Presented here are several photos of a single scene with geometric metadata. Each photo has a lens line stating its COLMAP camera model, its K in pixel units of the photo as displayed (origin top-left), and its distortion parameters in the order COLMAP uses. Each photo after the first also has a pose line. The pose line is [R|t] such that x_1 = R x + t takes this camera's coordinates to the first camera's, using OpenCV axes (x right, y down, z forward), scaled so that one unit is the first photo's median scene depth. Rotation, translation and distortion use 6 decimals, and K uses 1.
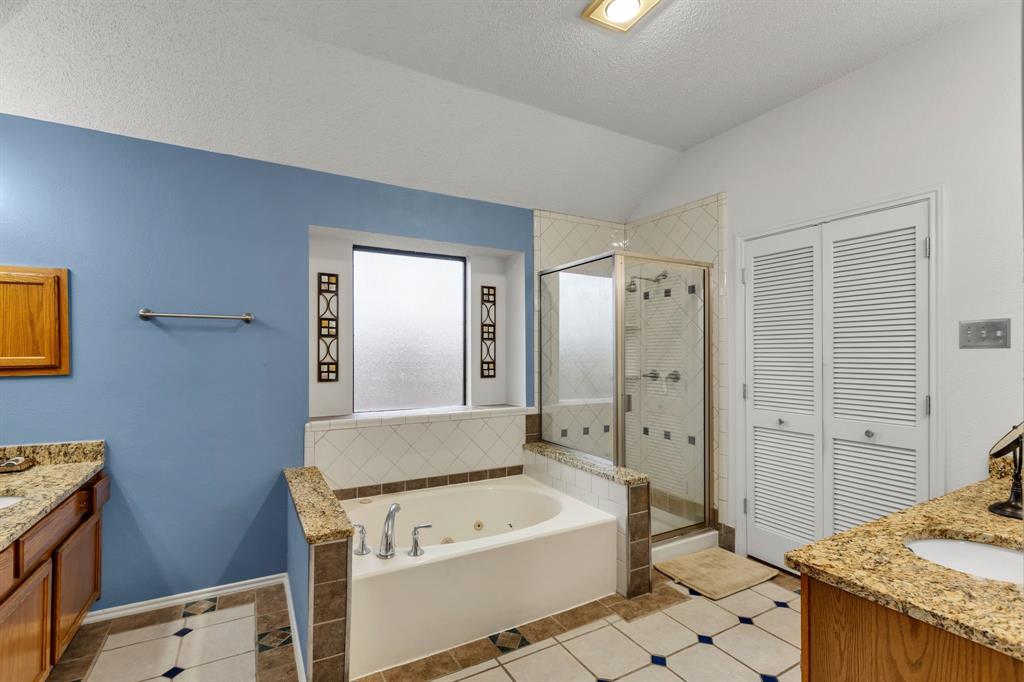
lens RADIAL K [[466.0, 0, 508.9], [0, 466.0, 349.8], [0, 0, 1]] dist [0.004109, 0.000239]
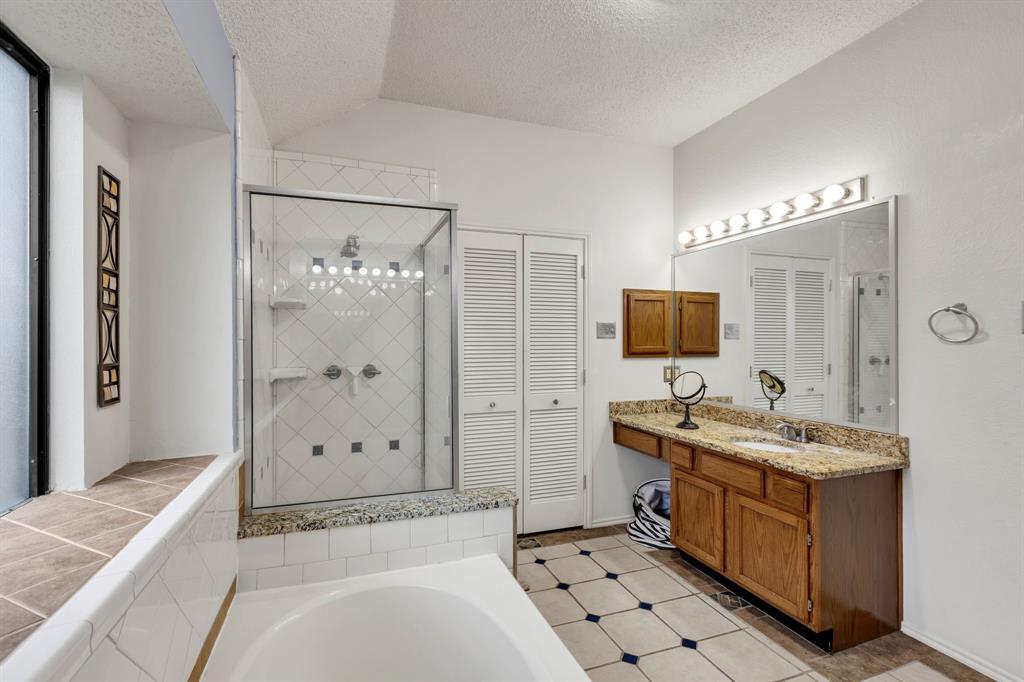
lens RADIAL K [[466.0, 0, 508.0], [0, 466.0, 335.9], [0, 0, 1]] dist [0.004109, 0.000239]
pose [[0.164377, 0.011934, 0.986325, -0.485044], [-0.005936, 0.999921, -0.011110, 0.005112], [-0.986380, -0.004028, 0.164435, 0.774250]]
